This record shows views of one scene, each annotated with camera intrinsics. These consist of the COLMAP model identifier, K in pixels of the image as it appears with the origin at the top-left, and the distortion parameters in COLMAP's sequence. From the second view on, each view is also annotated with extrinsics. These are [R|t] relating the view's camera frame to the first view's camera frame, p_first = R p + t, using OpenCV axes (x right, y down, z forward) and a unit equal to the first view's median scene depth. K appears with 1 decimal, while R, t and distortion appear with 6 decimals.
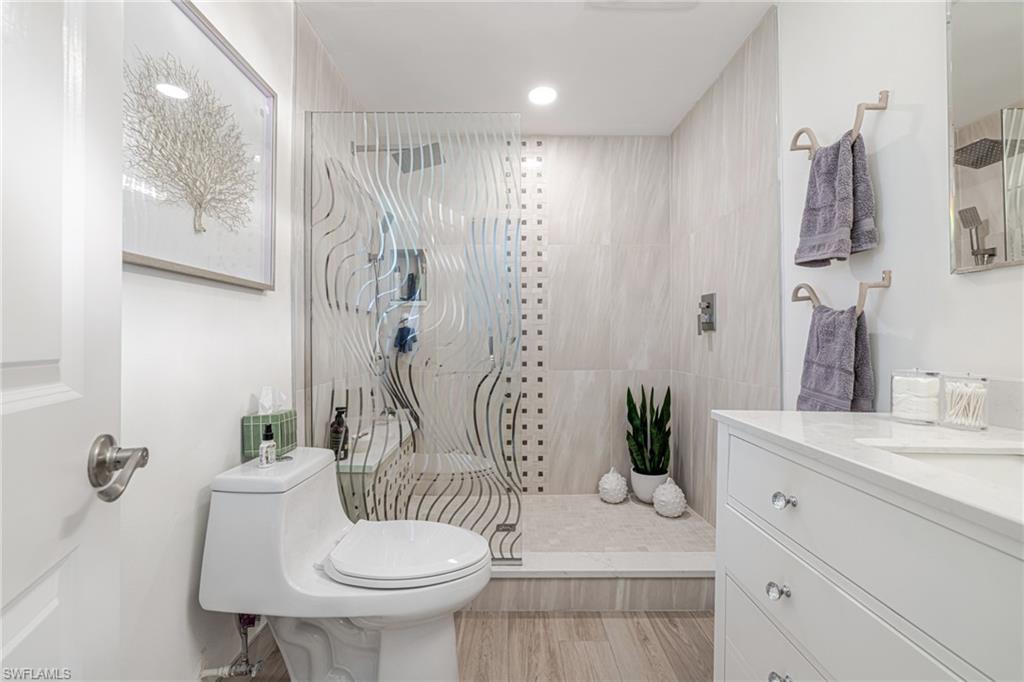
lens RADIAL K [[443.0, 0, 512.6], [0, 443.0, 342.0], [0, 0, 1]] dist [0.003697, 0.000035]
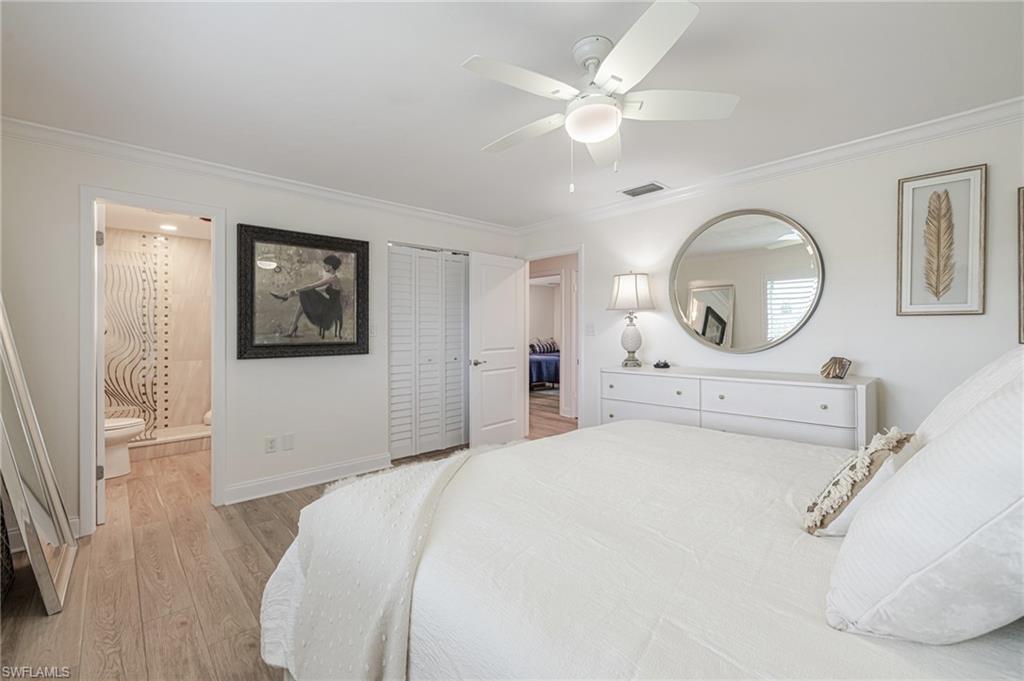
lens RADIAL K [[443.0, 0, 515.1], [0, 443.0, 340.4], [0, 0, 1]] dist [0.003697, 0.000035]
pose [[0.745034, 0.003298, 0.667018, -0.090384], [-0.007882, 0.999961, 0.003859, -0.043252], [-0.666979, -0.008133, 0.745032, -1.364683]]
